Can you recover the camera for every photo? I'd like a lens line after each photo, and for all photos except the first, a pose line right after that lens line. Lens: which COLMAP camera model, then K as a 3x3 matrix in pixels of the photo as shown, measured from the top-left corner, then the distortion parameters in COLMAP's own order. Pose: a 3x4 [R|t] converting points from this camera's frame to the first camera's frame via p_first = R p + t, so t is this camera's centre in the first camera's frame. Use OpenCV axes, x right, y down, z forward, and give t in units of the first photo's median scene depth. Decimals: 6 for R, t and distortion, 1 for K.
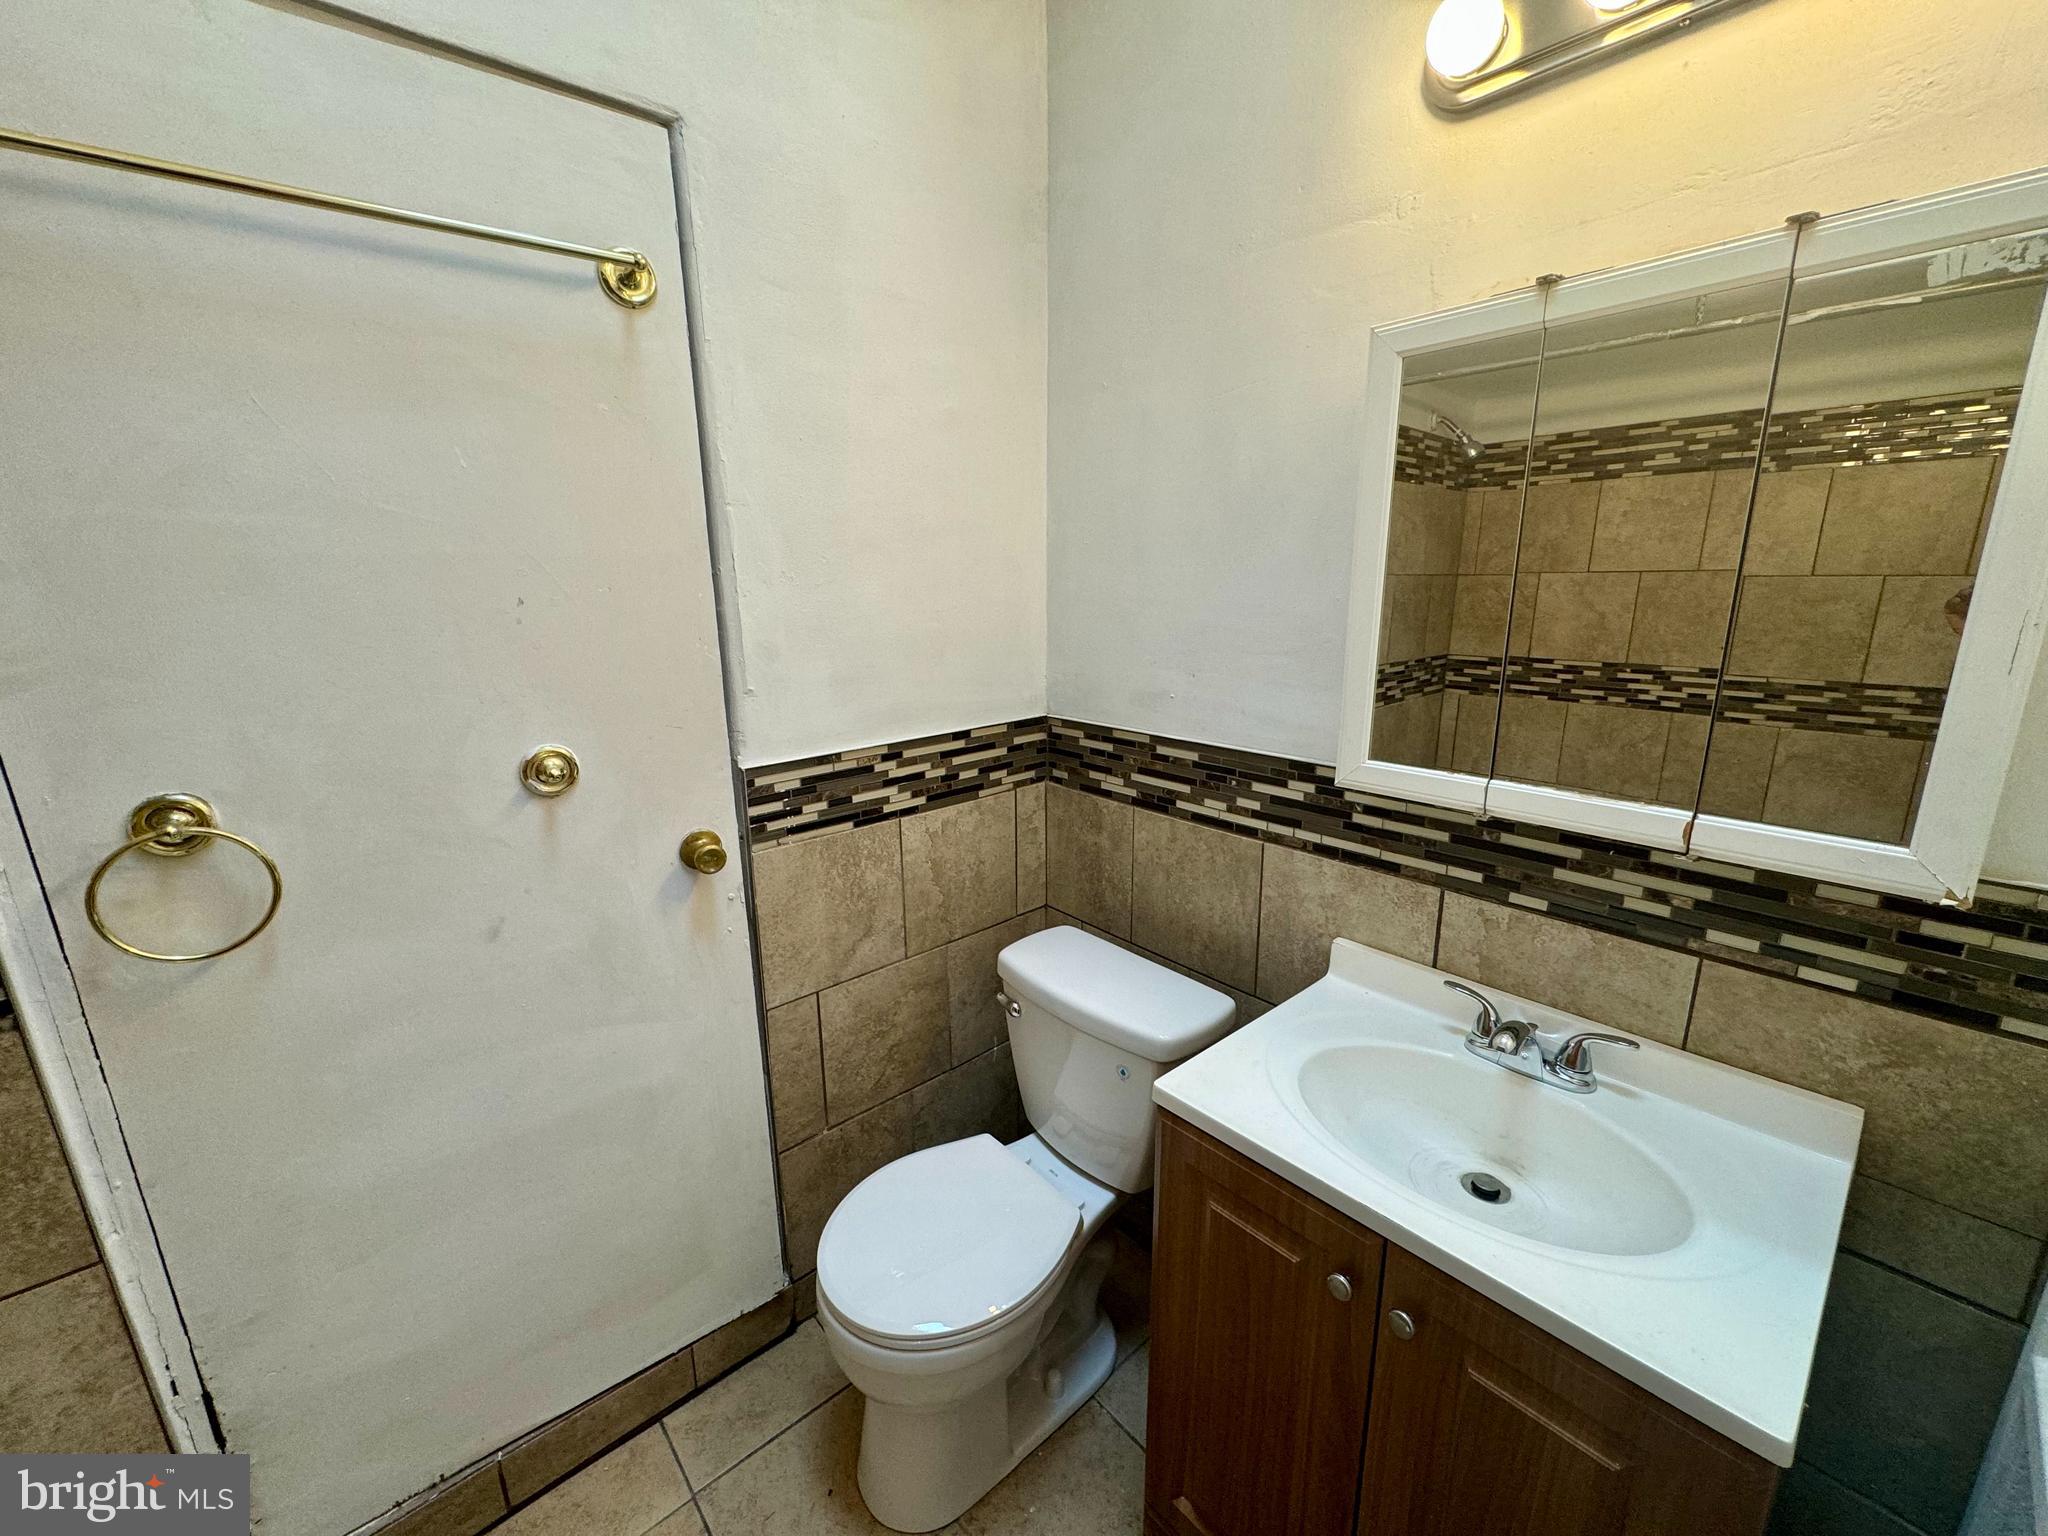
lens RADIAL K [[812.4, 0, 1021.9], [0, 812.4, 770.7], [0, 0, 1]] dist [-0.003012, 0.000431]
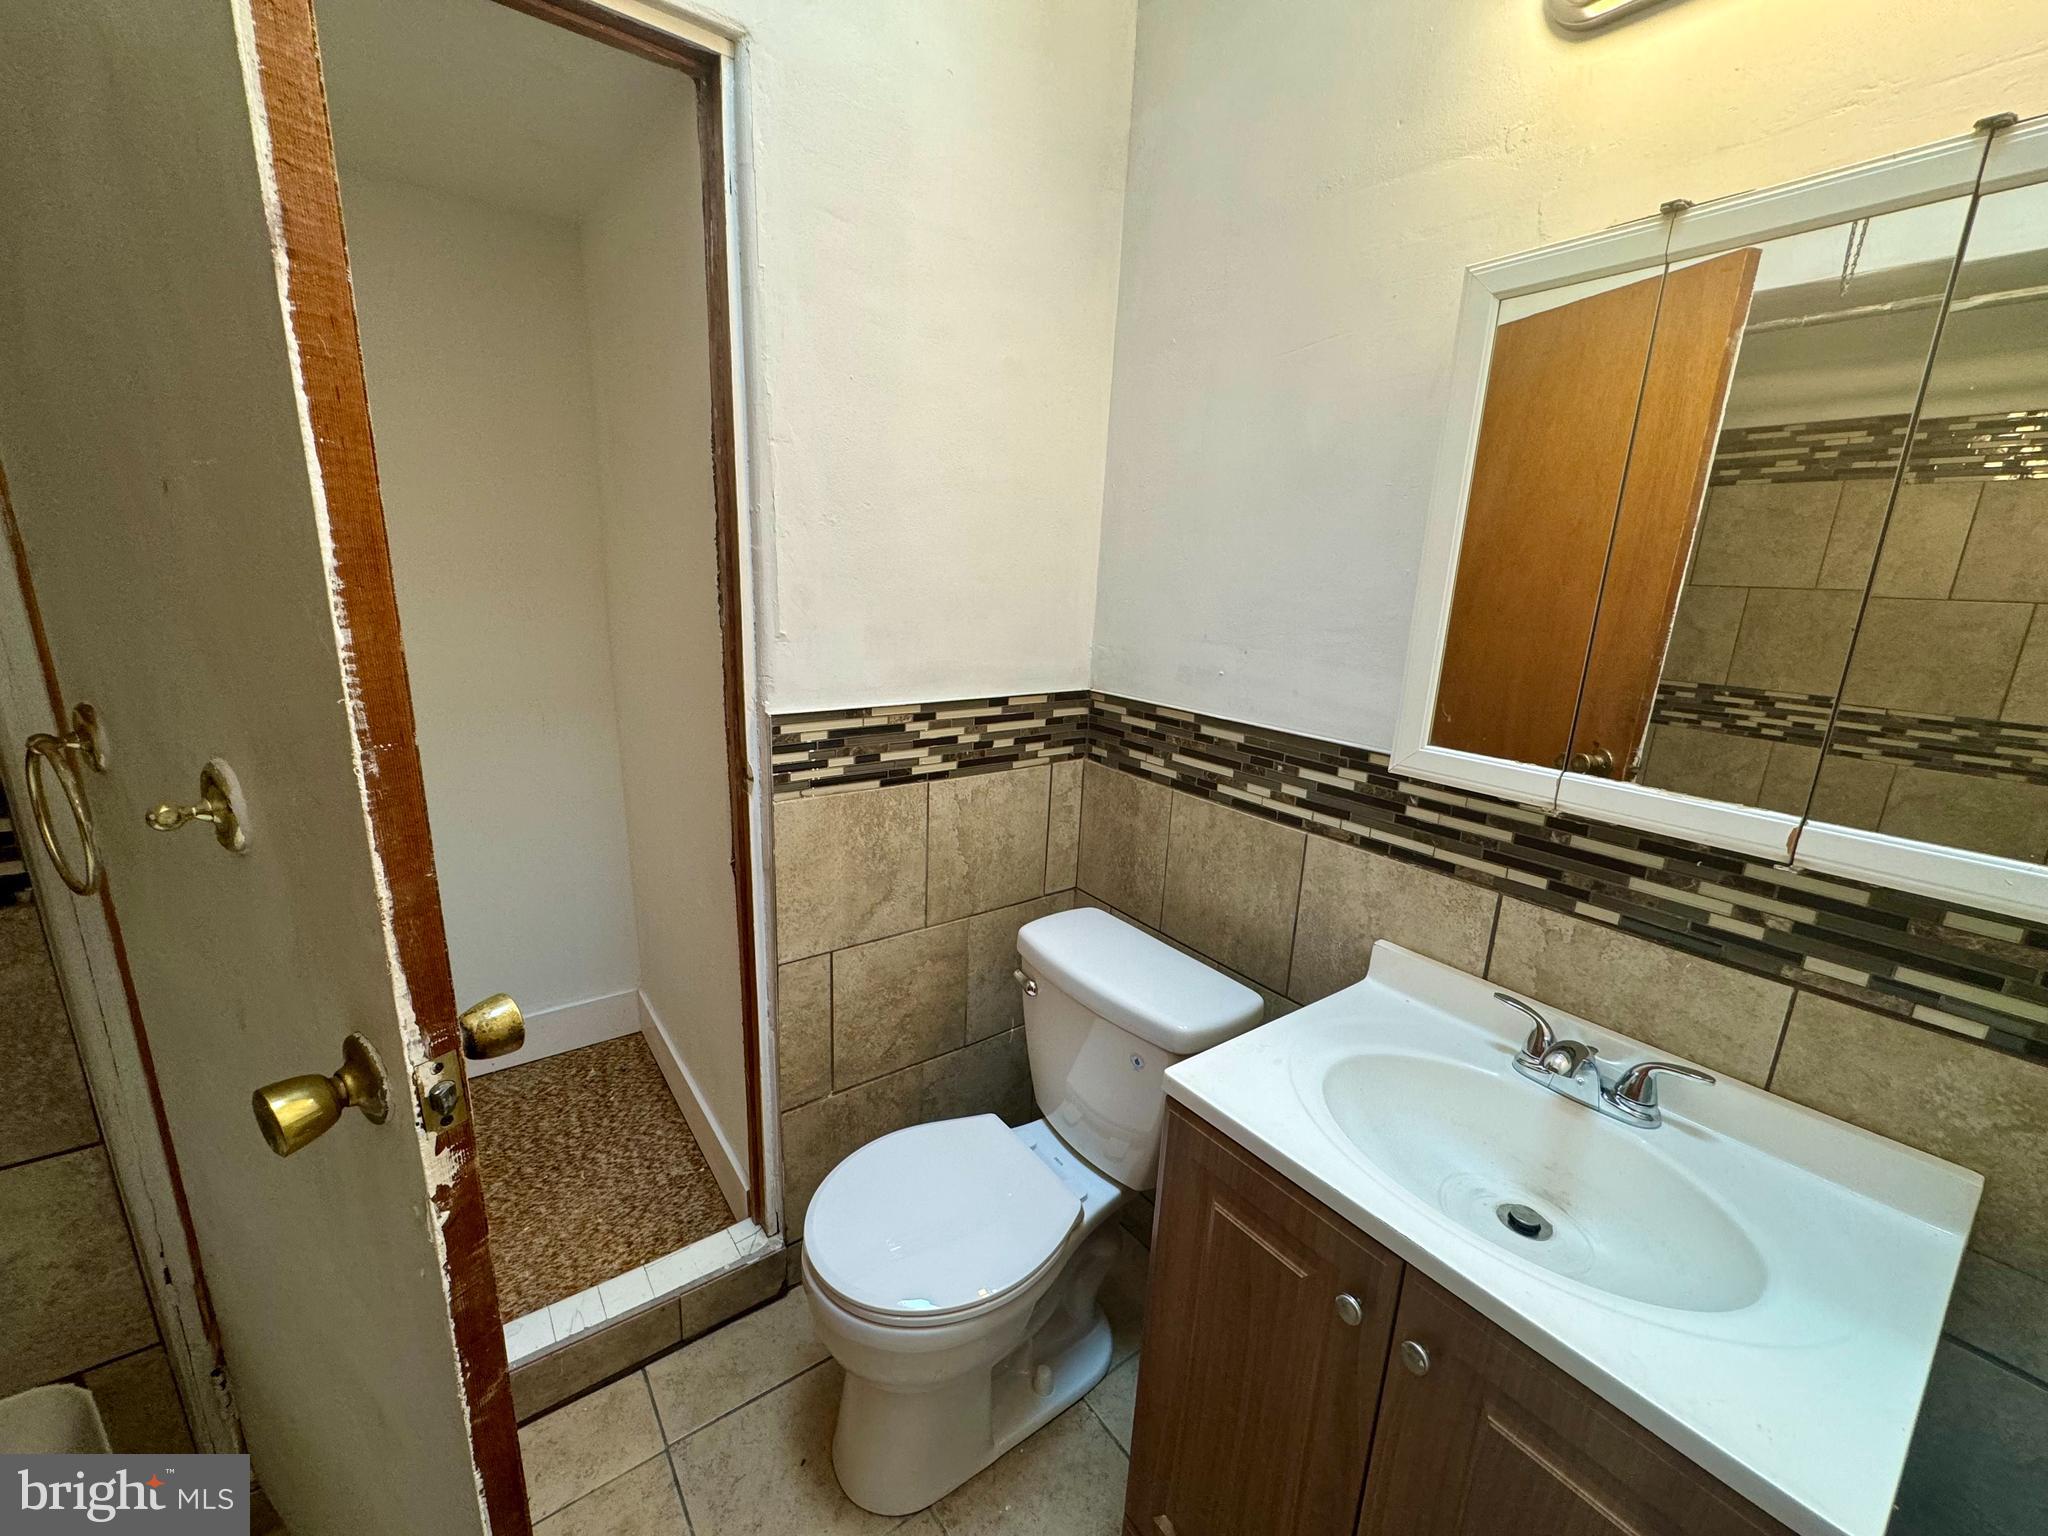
lens RADIAL K [[812.4, 0, 1022.1], [0, 812.4, 770.2], [0, 0, 1]] dist [-0.003012, 0.000431]
pose [[0.995107, 0.073468, -0.066064, 0.028861], [-0.073315, 0.997298, 0.004740, 0.038236], [0.066234, 0.000127, 0.997804, 0.046775]]
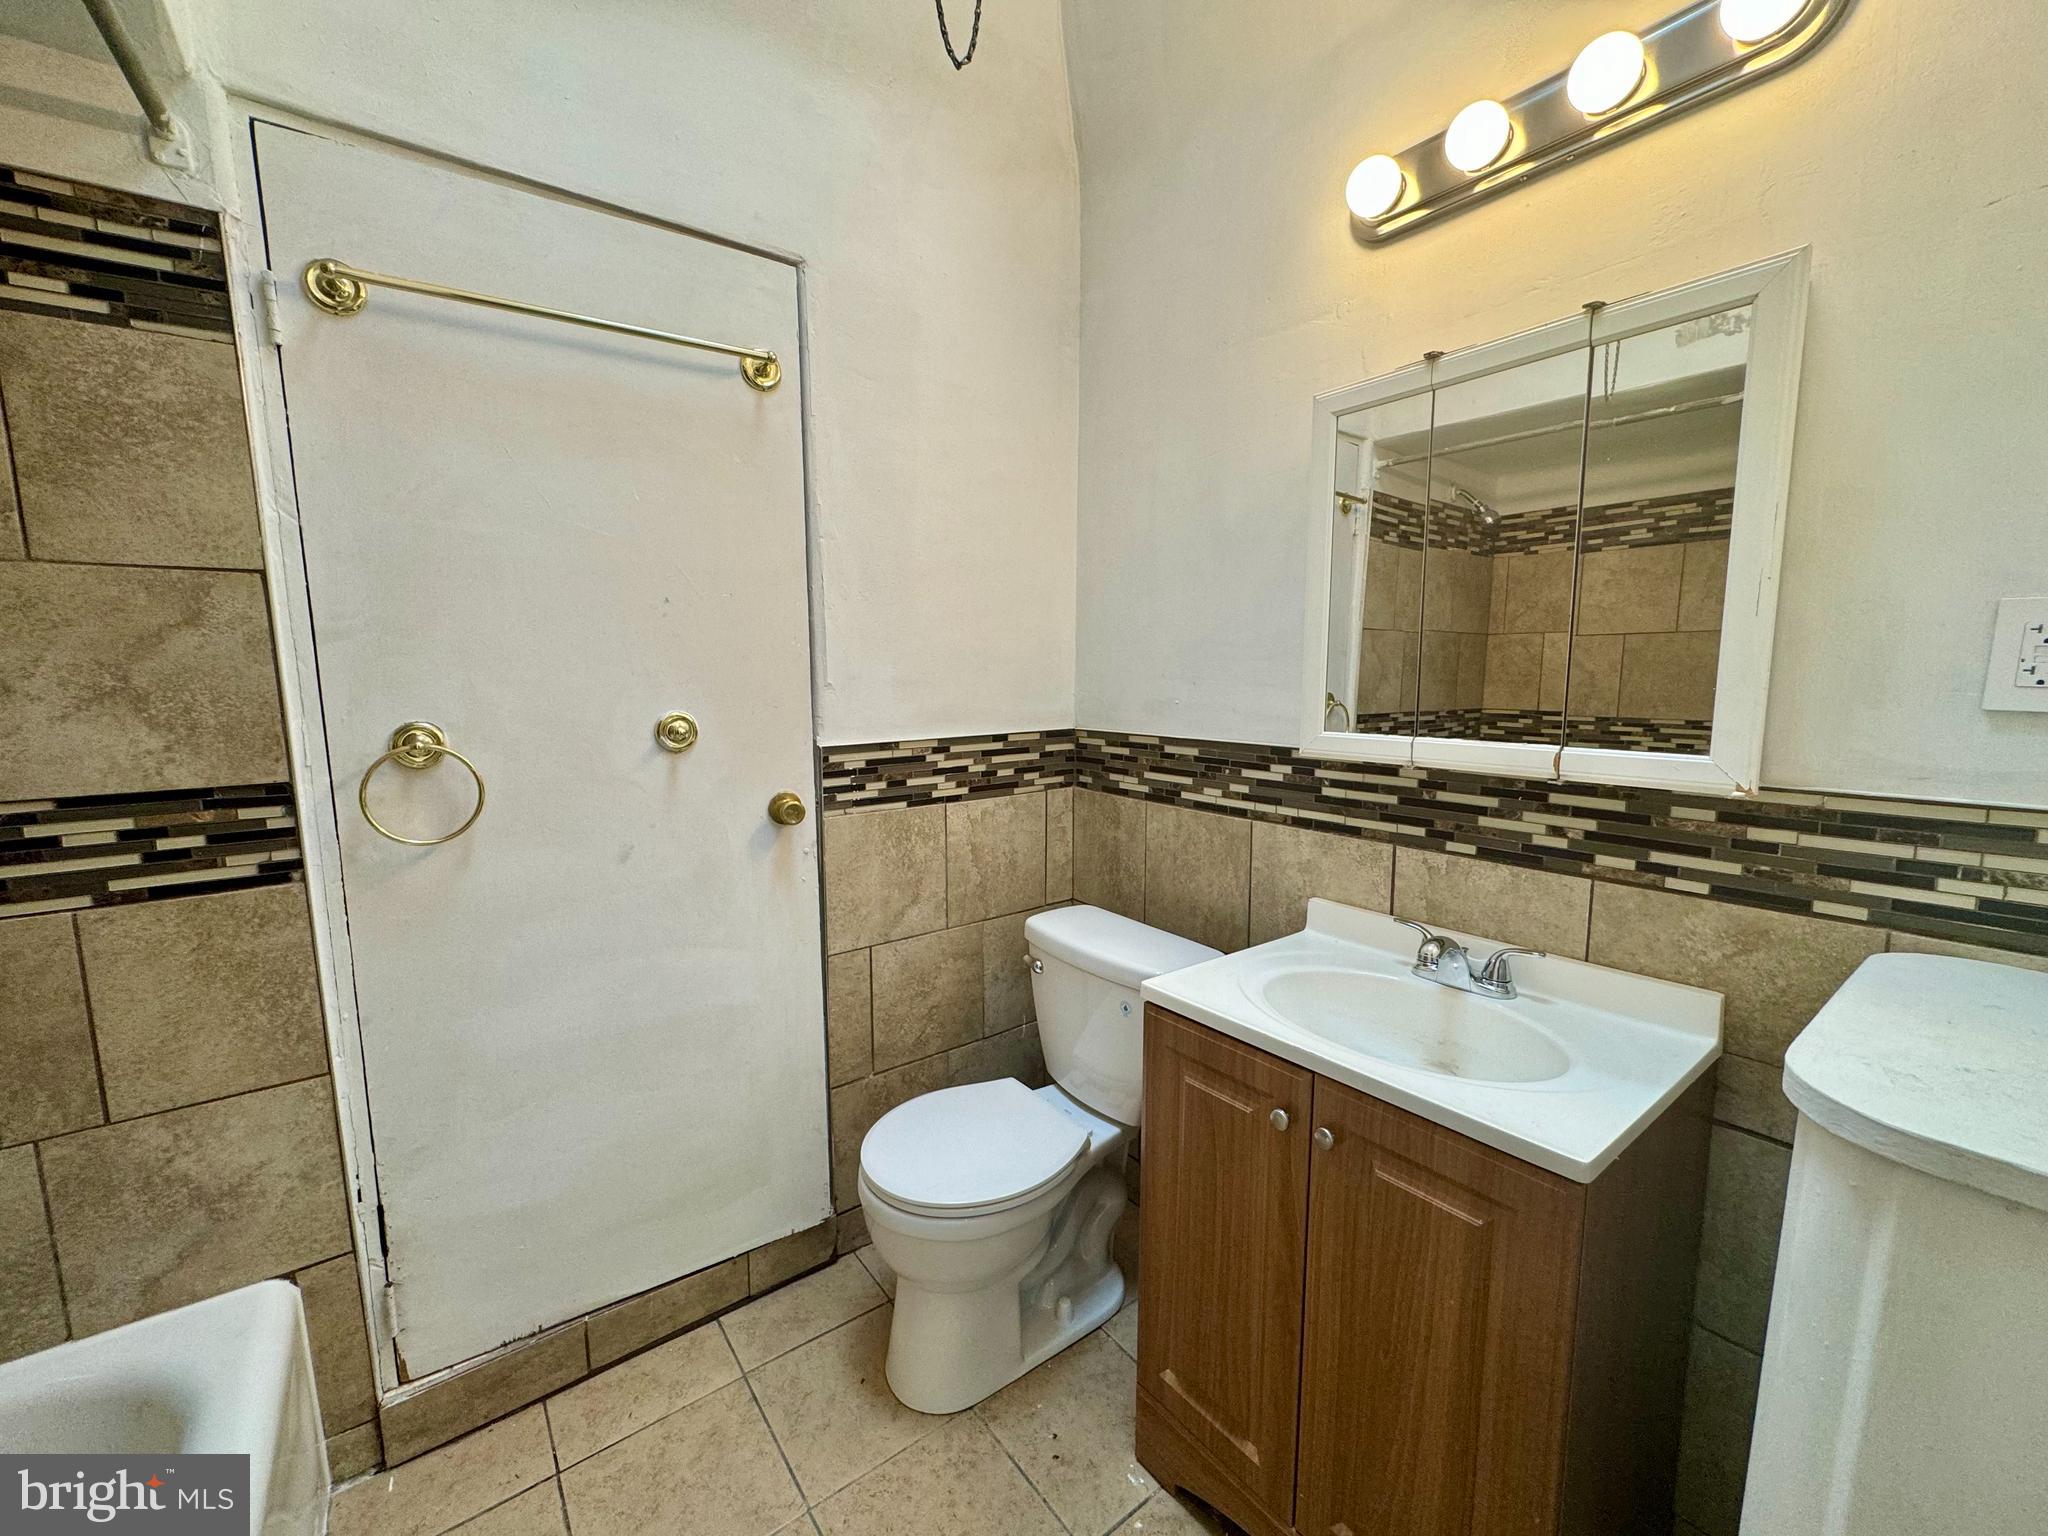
lens RADIAL K [[812.4, 0, 1021.3], [0, 812.4, 773.5], [0, 0, 1]] dist [-0.003012, 0.000431]
pose [[0.997417, 0.018826, -0.069316, 0.049011], [-0.026351, 0.993659, -0.109303, 0.169235], [0.066818, 0.110848, 0.991589, -0.205892]]
